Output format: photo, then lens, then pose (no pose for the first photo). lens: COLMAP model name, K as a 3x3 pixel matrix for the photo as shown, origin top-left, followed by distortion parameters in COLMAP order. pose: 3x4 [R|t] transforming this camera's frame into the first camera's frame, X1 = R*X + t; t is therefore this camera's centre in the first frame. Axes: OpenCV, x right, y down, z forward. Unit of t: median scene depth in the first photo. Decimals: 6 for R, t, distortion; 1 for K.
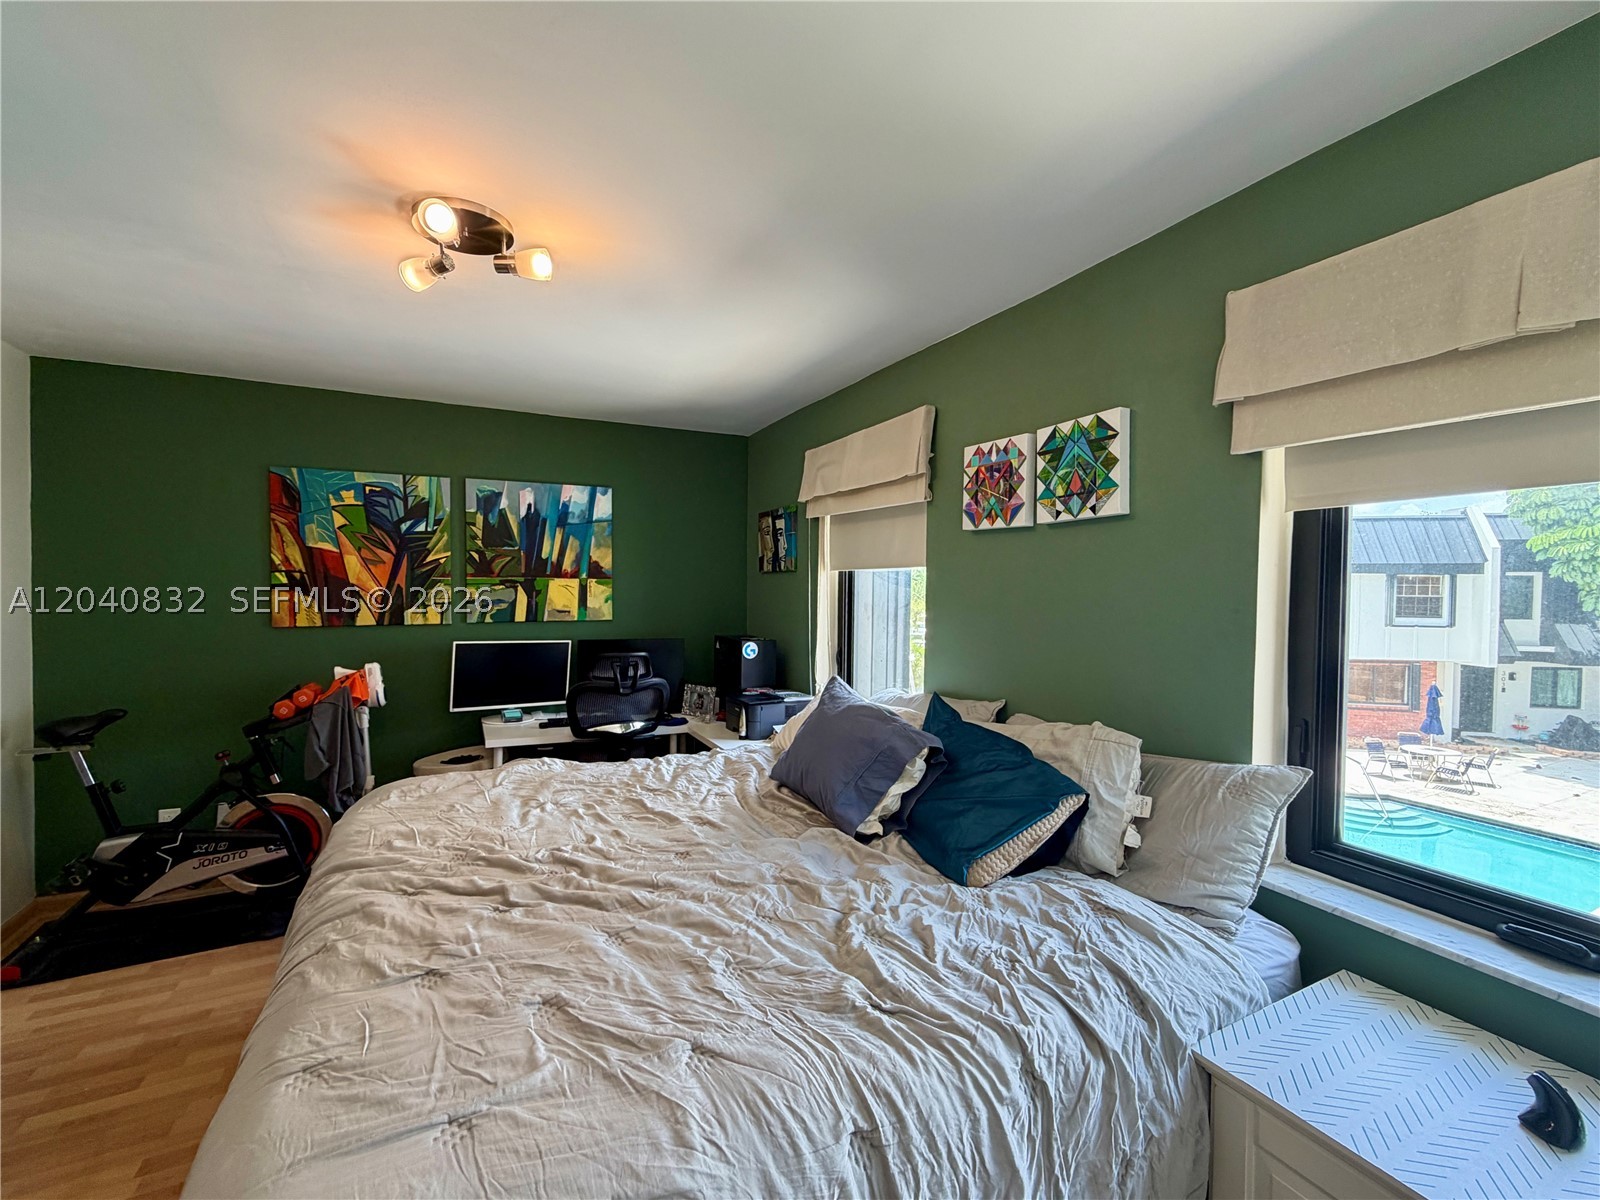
lens RADIAL K [[659.1, 0, 745.0], [0, 659.1, 596.8], [0, 0, 1]] dist [-0.000096, 0.000261]
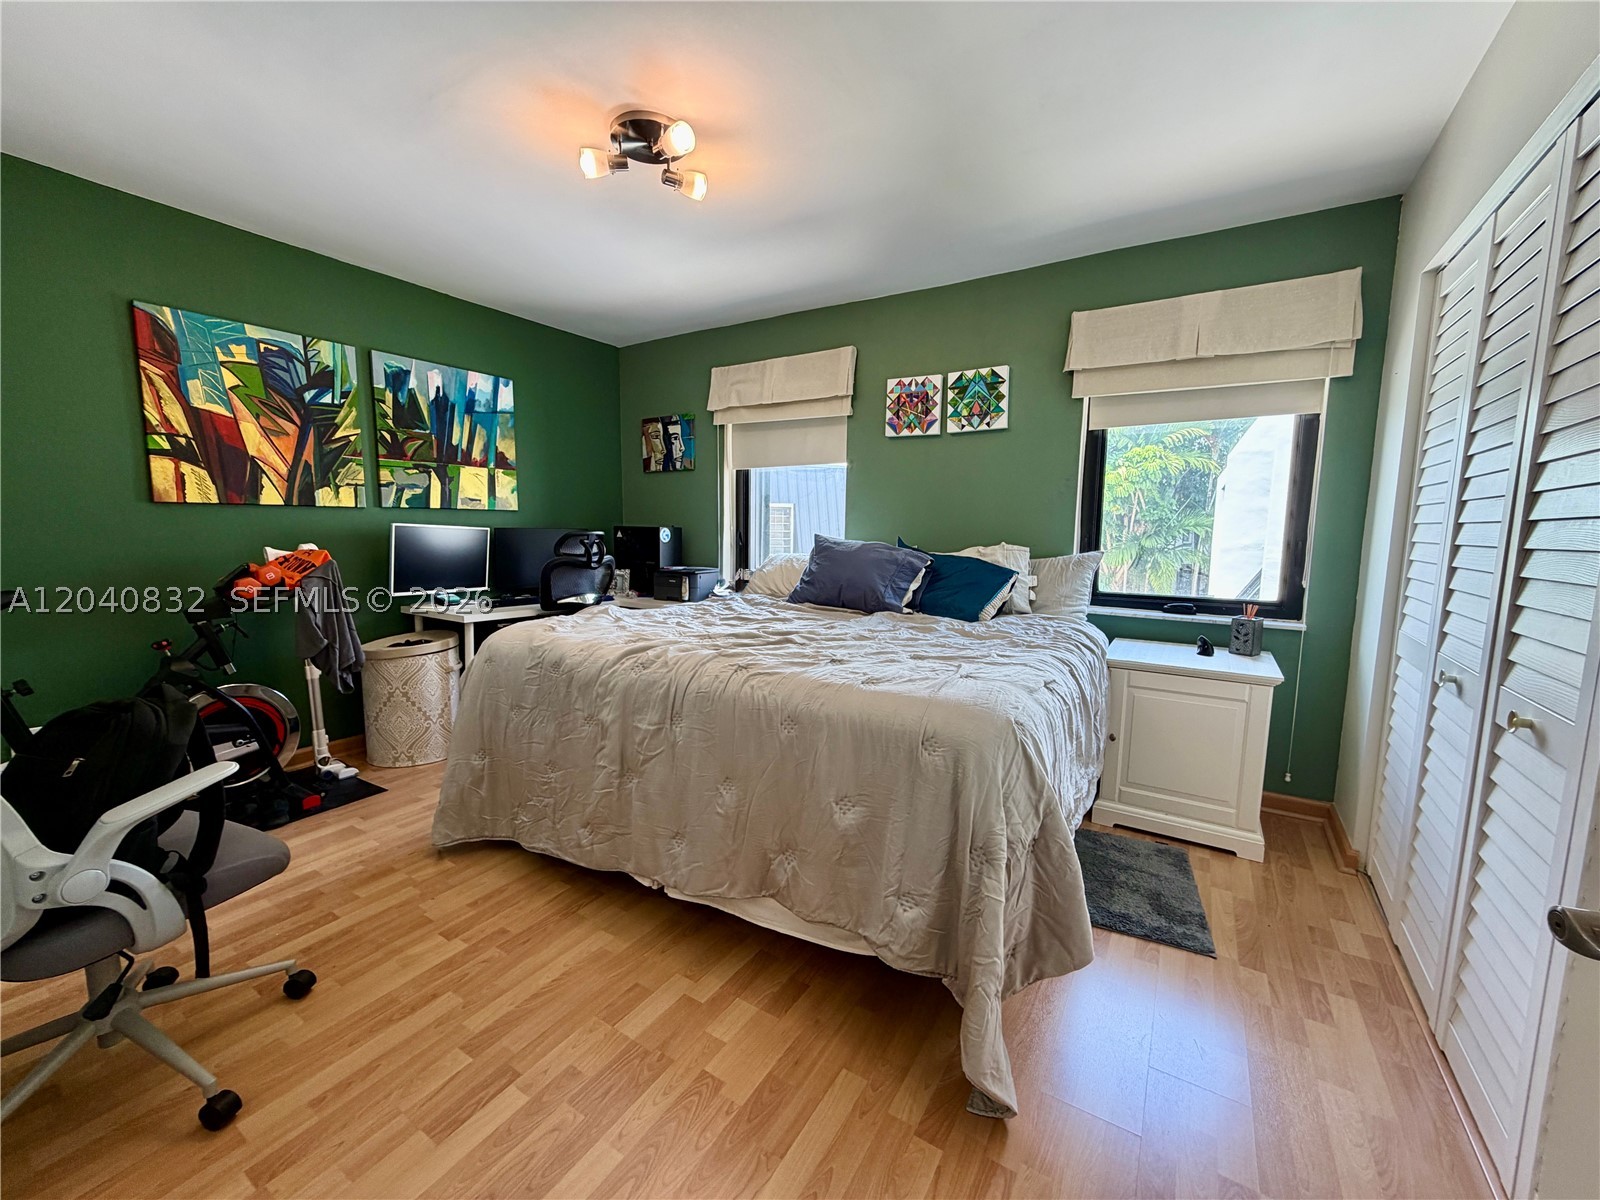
lens RADIAL K [[659.1, 0, 745.0], [0, 659.1, 596.8], [0, 0, 1]] dist [-0.000096, 0.000261]
pose [[0.857272, -0.046324, 0.512775, -0.493856], [-0.001242, 0.995755, 0.092033, 0.084654], [-0.514862, -0.079534, 0.853576, -0.093903]]
